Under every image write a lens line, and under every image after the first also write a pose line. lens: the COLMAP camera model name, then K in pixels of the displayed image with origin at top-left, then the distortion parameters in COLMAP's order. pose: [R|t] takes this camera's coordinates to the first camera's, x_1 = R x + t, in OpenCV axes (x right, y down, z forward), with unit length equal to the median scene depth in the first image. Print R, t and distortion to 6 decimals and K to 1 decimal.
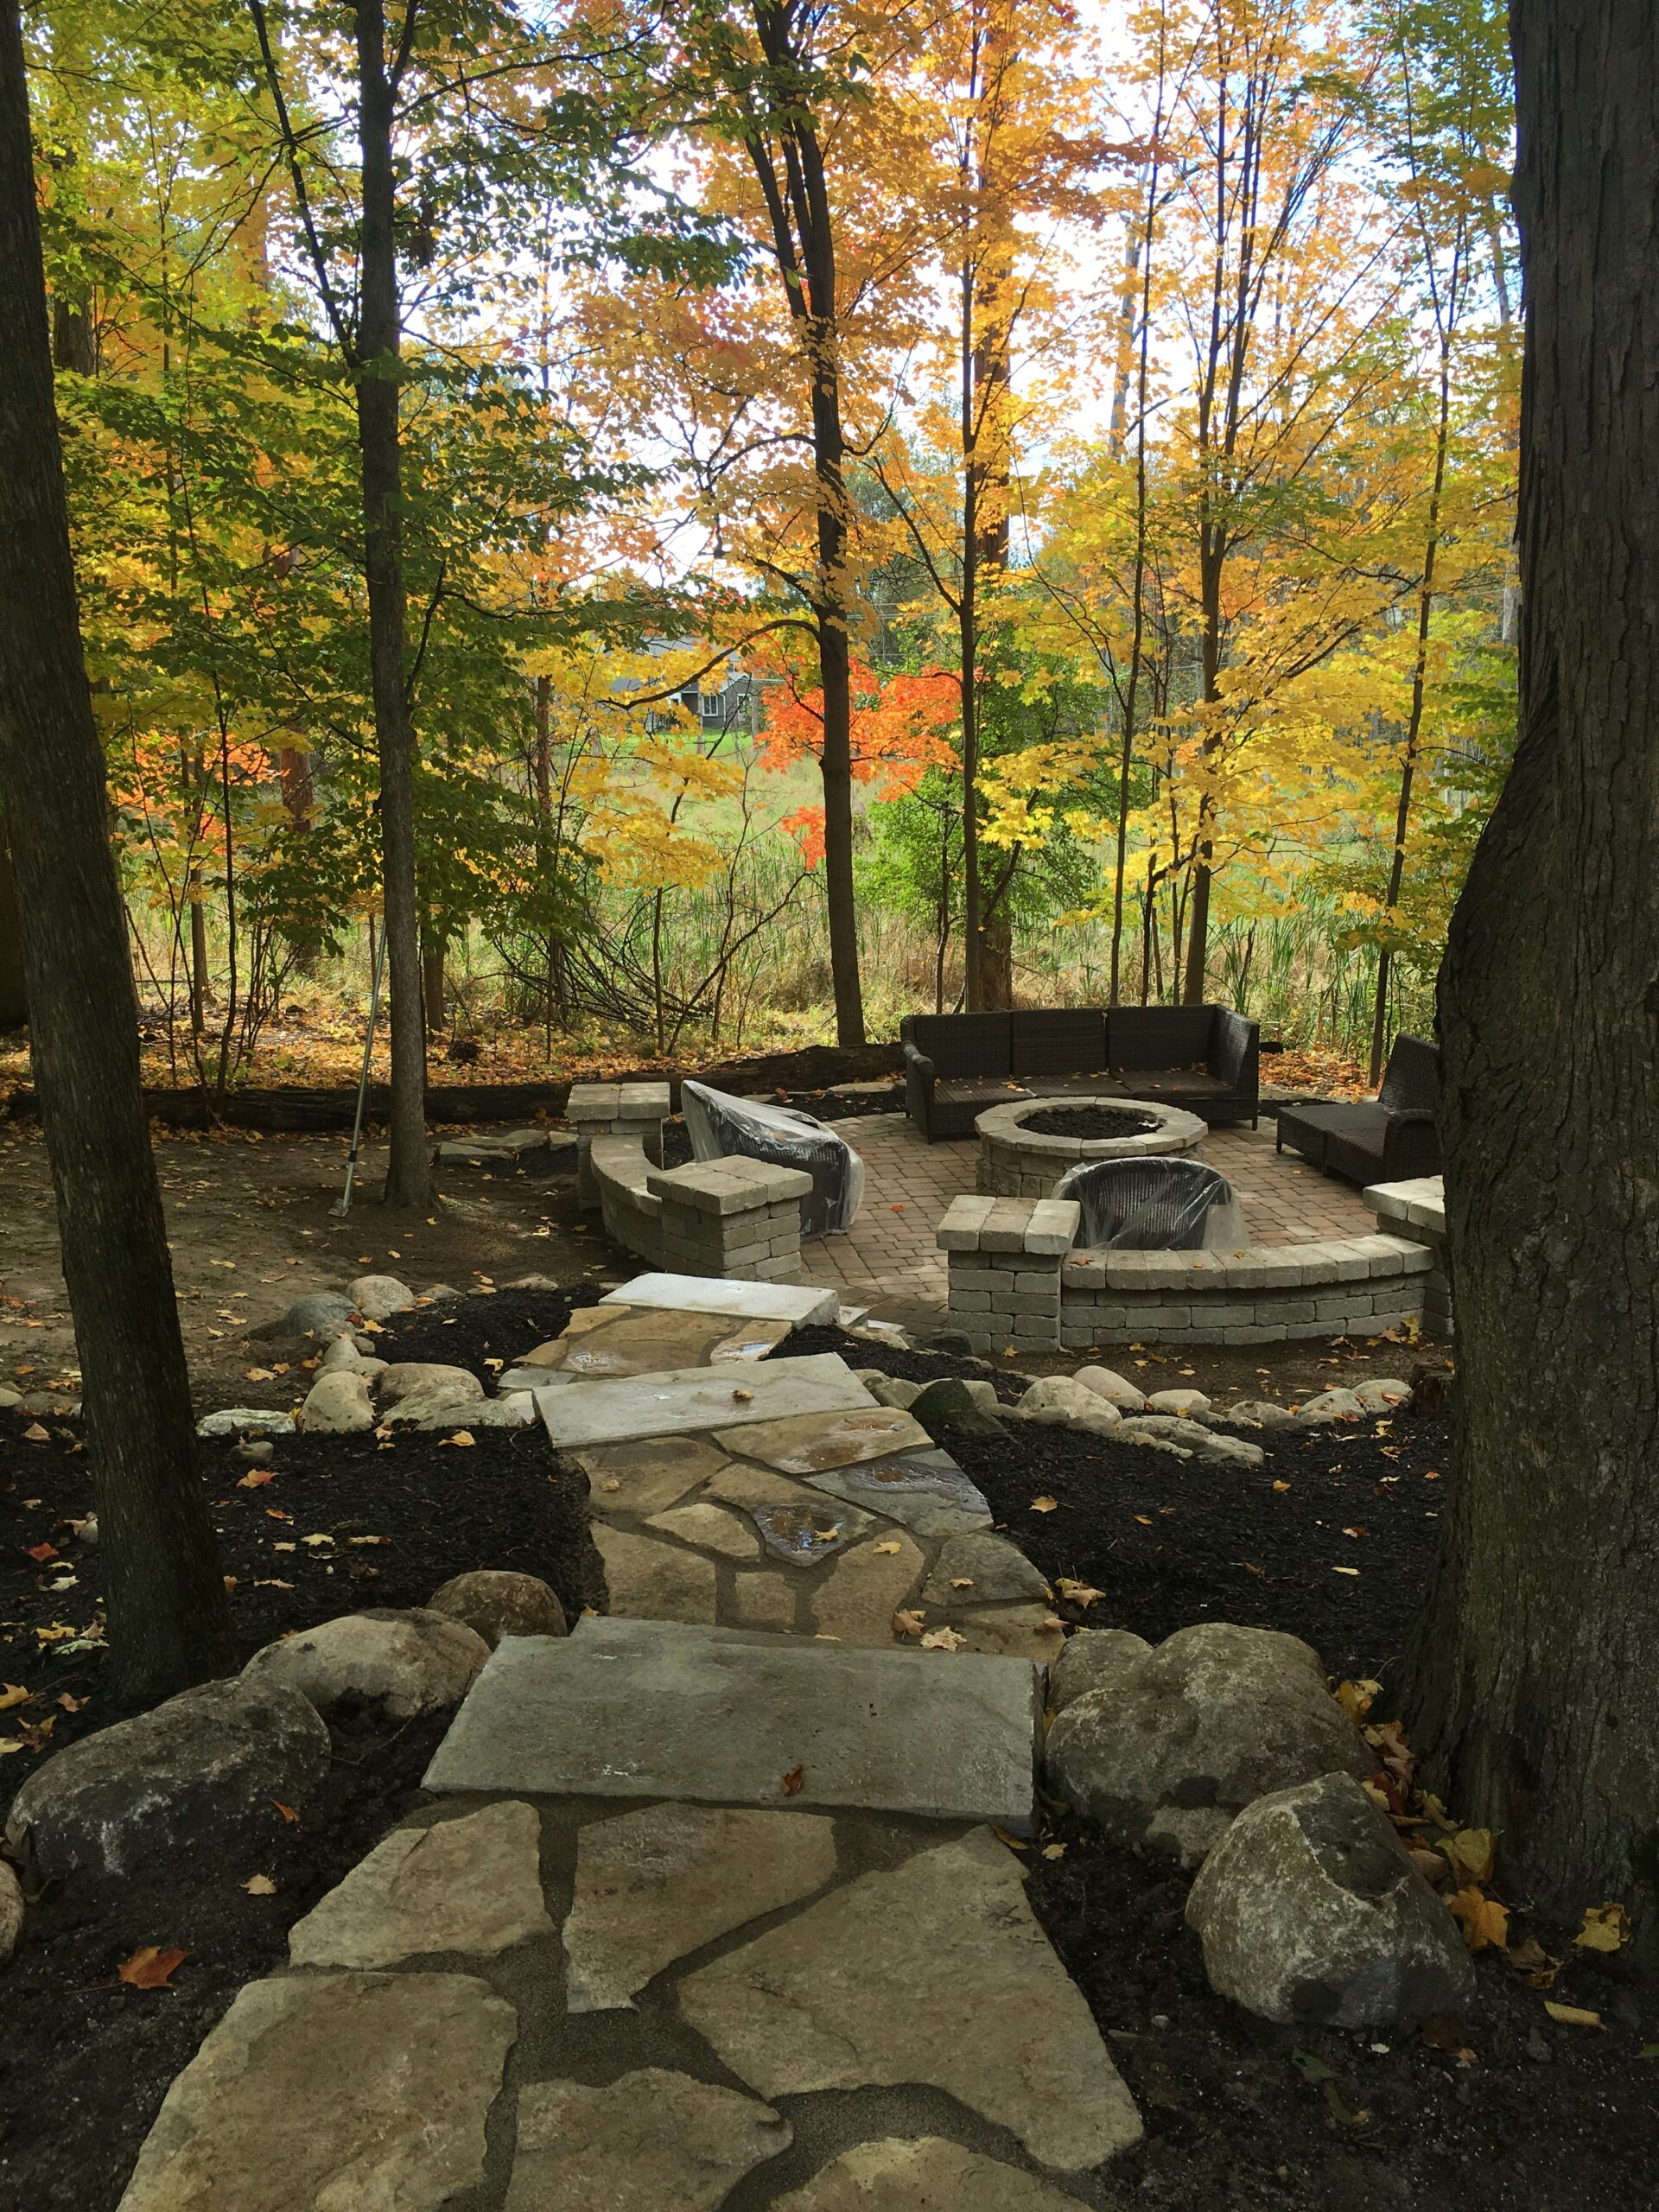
lens RADIAL K [[1869.4, 0, 832.8], [0, 1869.4, 1114.3], [0, 0, 1]] dist [0.037254, -0.030122]
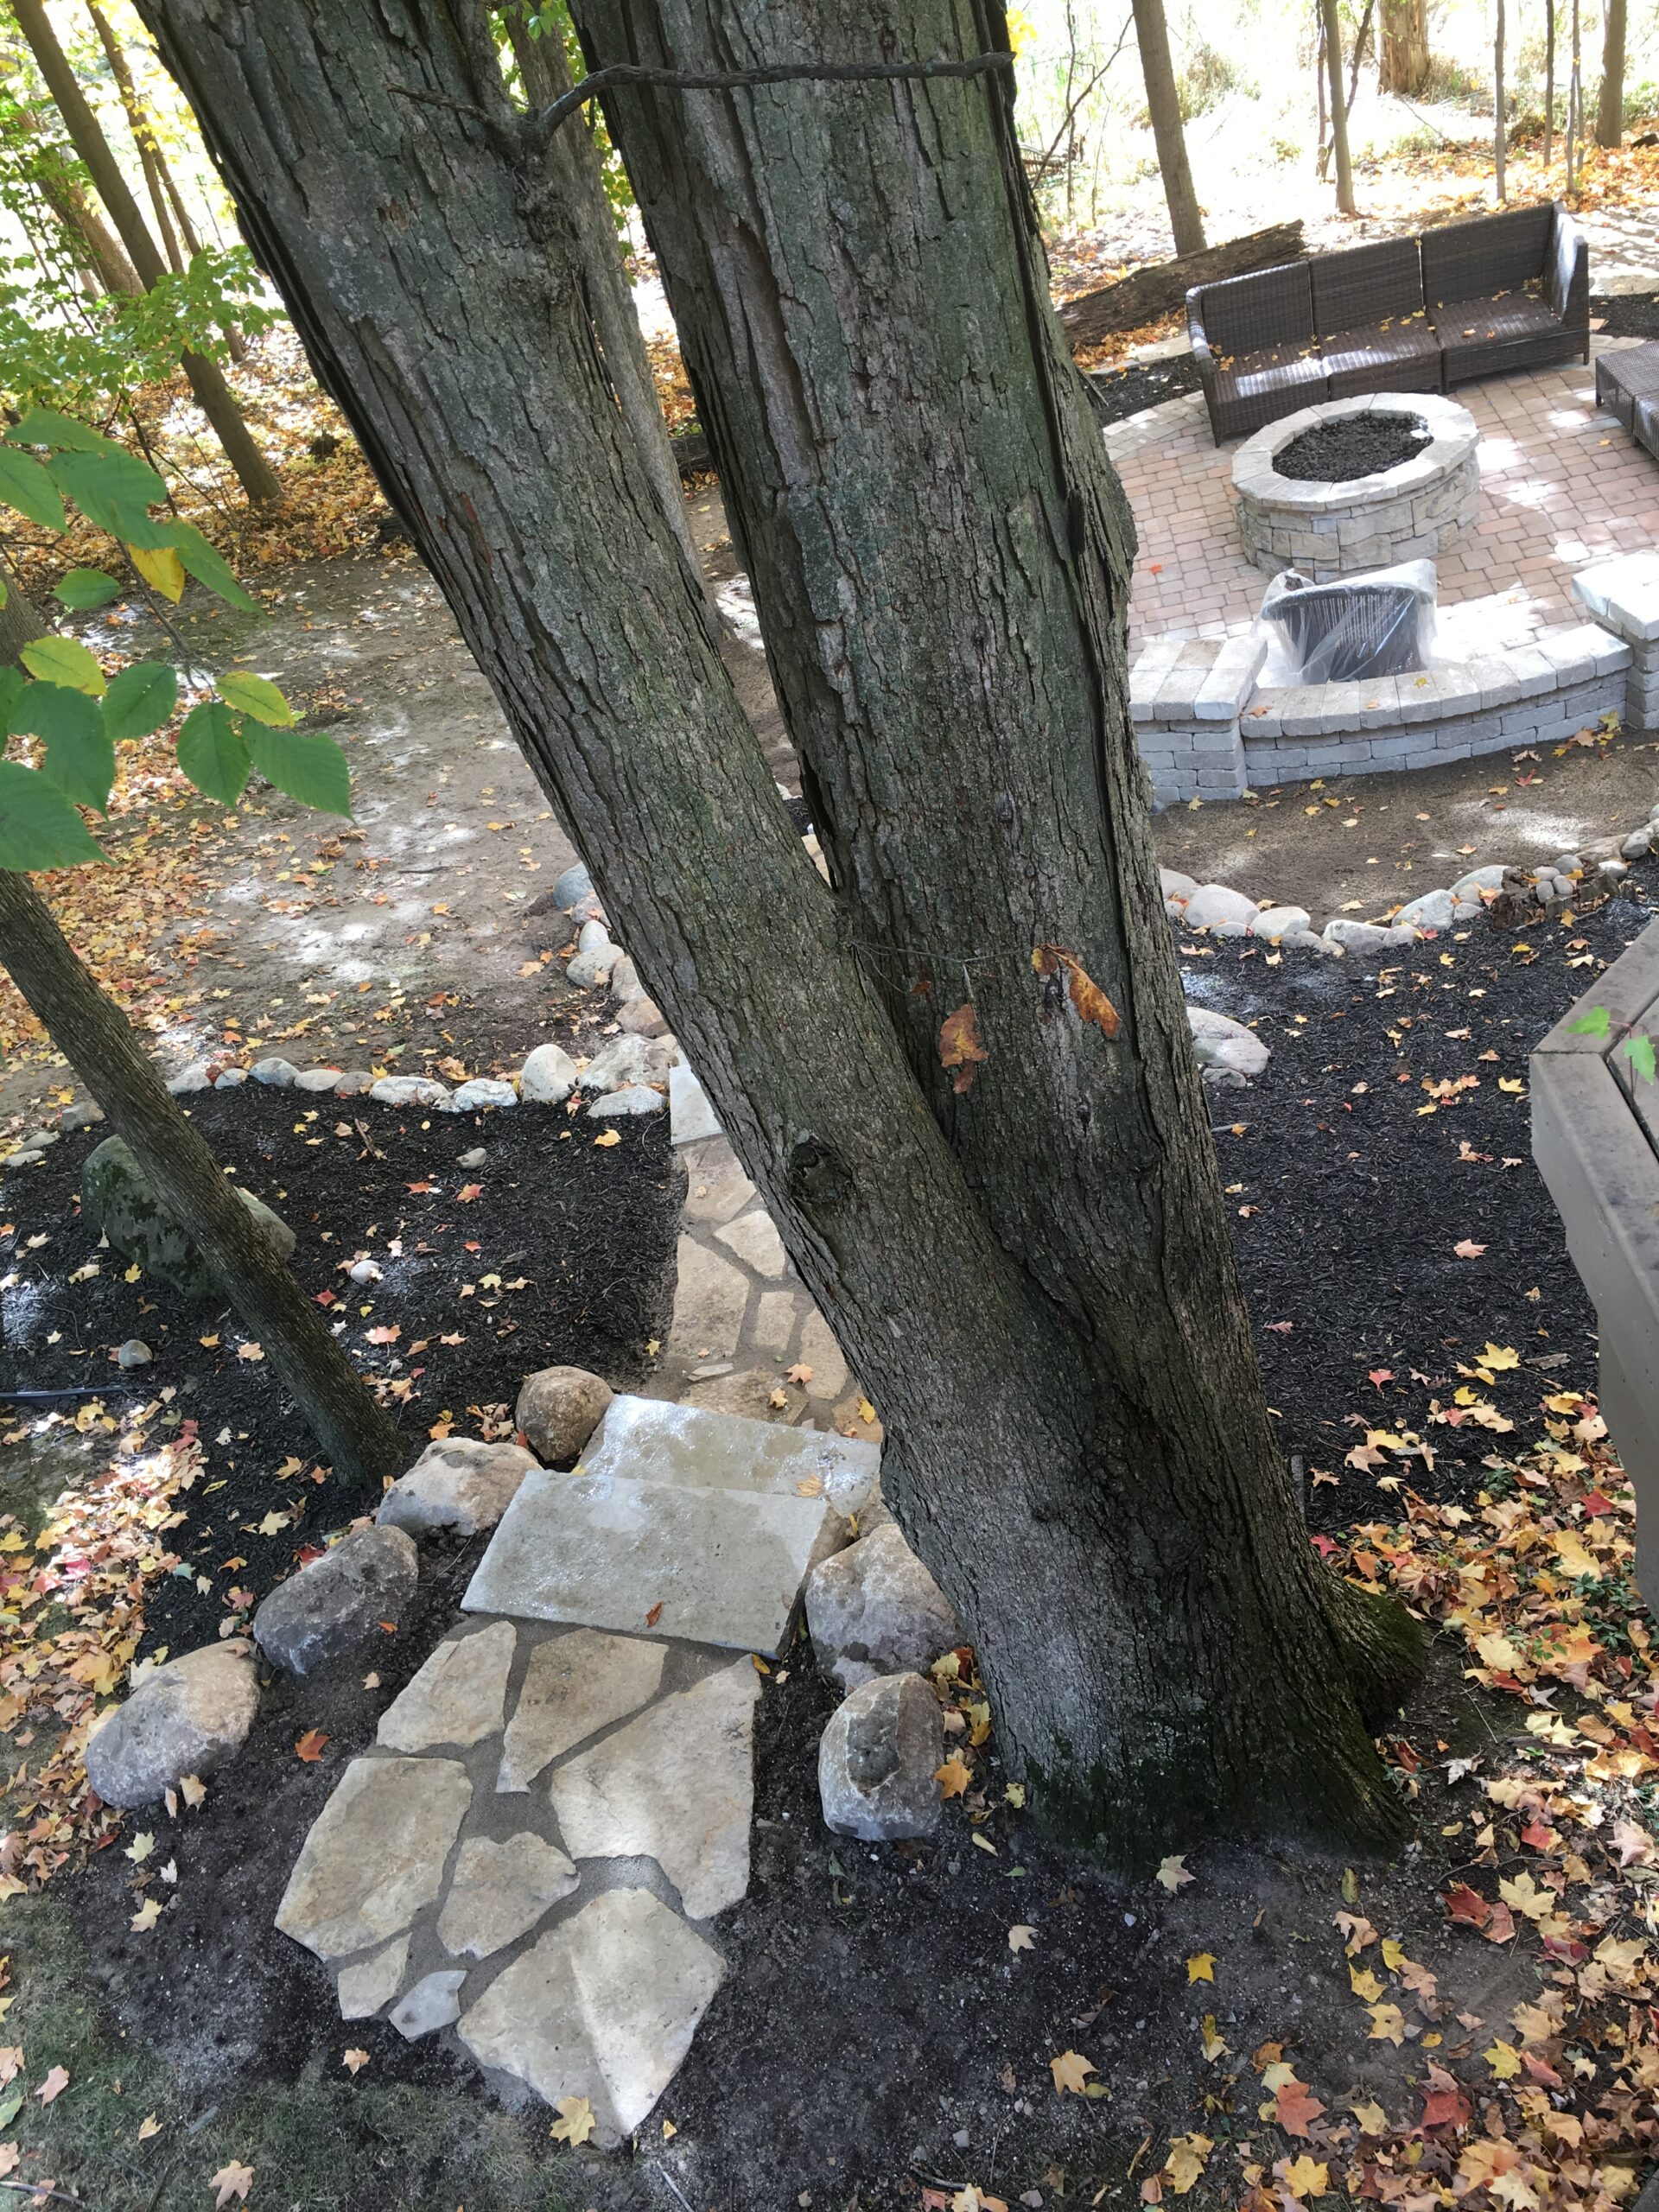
lens RADIAL K [[1869.4, 0, 825.1], [0, 1869.4, 1104.9], [0, 0, 1]] dist [0.037254, -0.030122]
pose [[0.951137, -0.050653, -0.304587, 0.708620], [0.189881, 0.873828, 0.447626, -0.825222], [0.243483, -0.483589, 0.840748, -0.169402]]
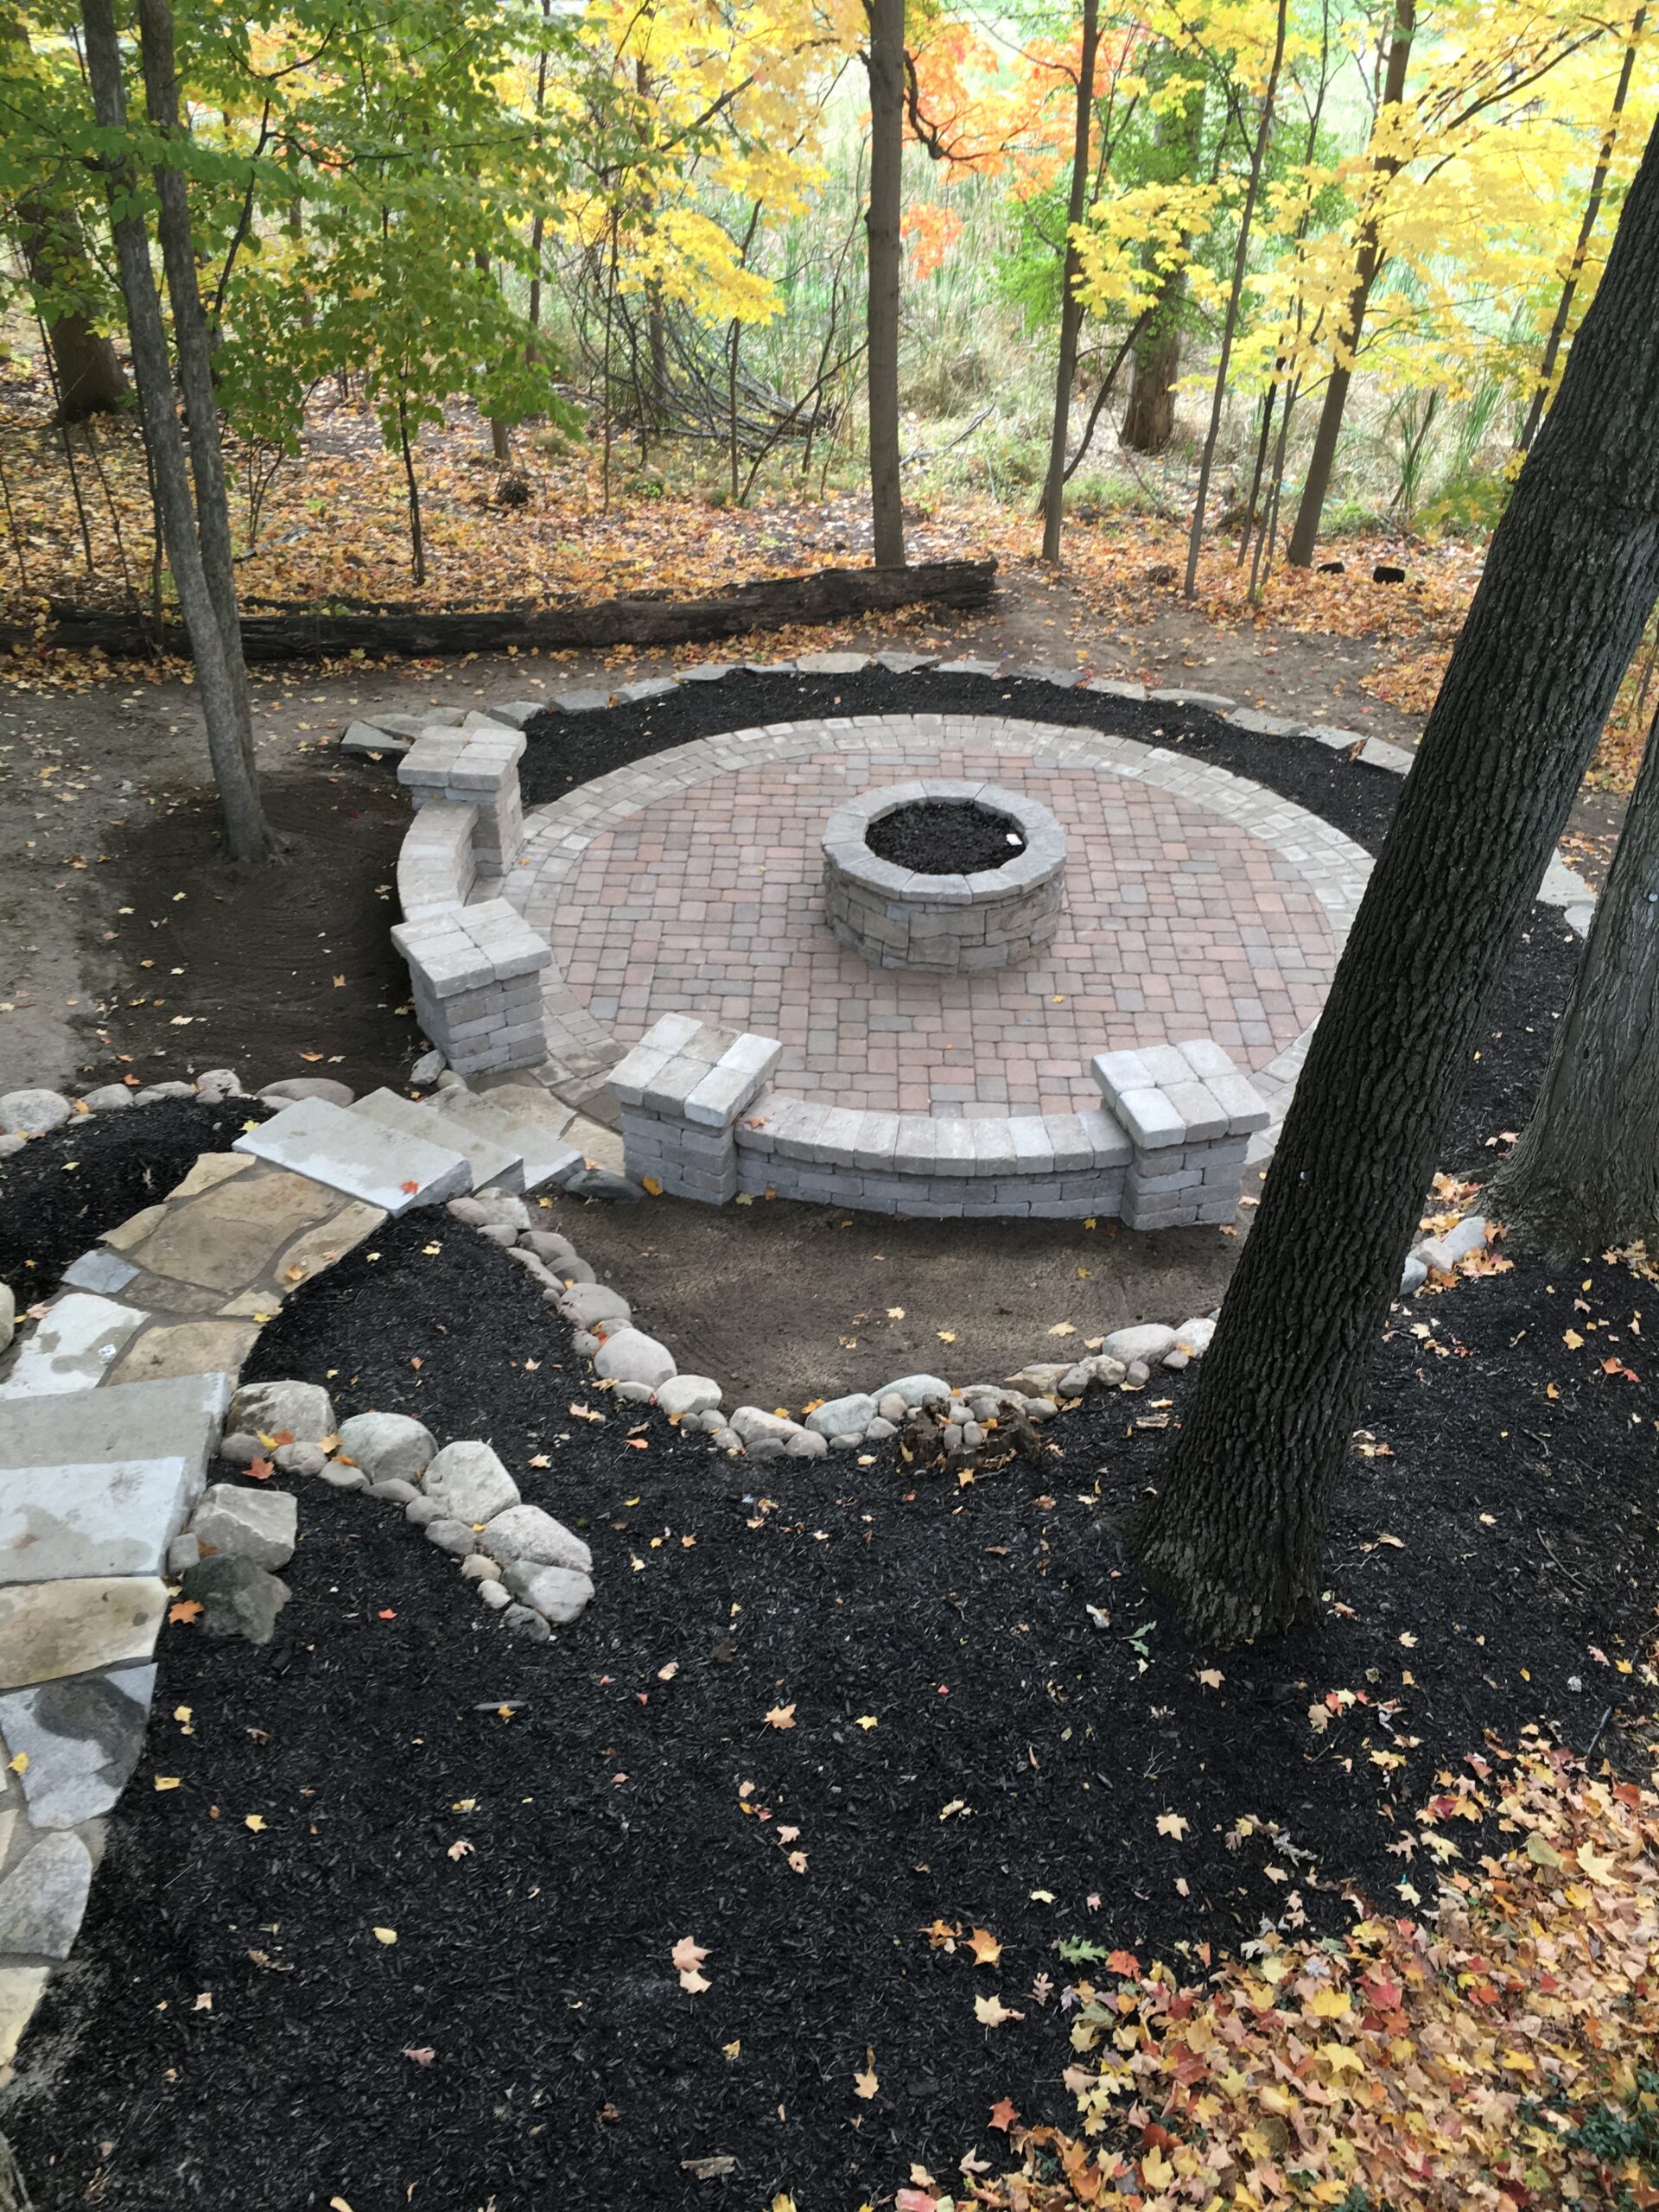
lens RADIAL K [[1869.4, 0, 827.2], [0, 1869.4, 1116.4], [0, 0, 1]] dist [0.037254, -0.030122]
pose [[0.981659, 0.130947, -0.138558, 1.020612], [-0.066311, 0.915932, 0.395818, -1.042602], [0.178741, -0.379370, 0.907816, 0.425671]]
